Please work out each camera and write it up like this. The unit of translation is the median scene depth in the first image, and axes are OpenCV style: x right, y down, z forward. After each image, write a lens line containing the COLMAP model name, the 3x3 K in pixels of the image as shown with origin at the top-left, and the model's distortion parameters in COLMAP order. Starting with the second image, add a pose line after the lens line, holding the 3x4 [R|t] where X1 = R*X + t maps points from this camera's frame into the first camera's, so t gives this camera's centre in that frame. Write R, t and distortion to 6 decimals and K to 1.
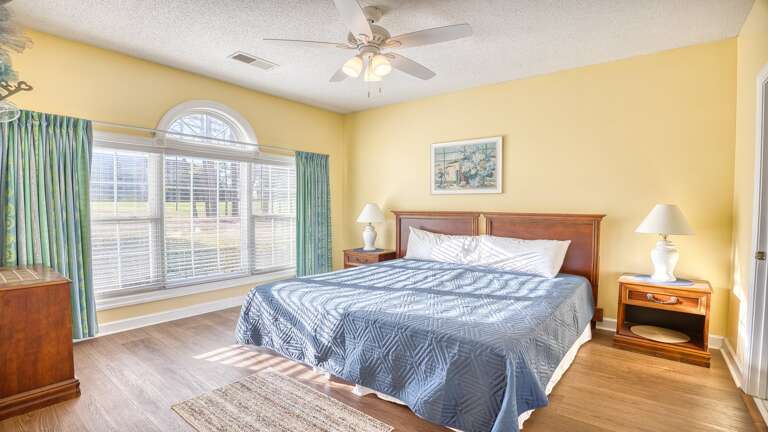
lens RADIAL K [[361.8, 0, 381.1], [0, 361.8, 217.1], [0, 0, 1]] dist [-0.042707, 0.004375]
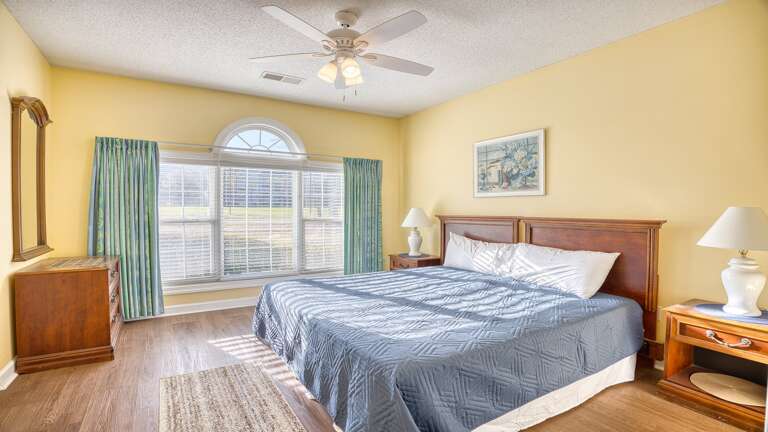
lens RADIAL K [[361.8, 0, 383.9], [0, 361.8, 215.7], [0, 0, 1]] dist [-0.042707, 0.004375]
pose [[0.939467, 0.003998, -0.342615, 0.322911], [-0.009789, 0.999837, -0.015175, -0.000802], [0.342499, 0.017610, 0.939353, 0.081986]]
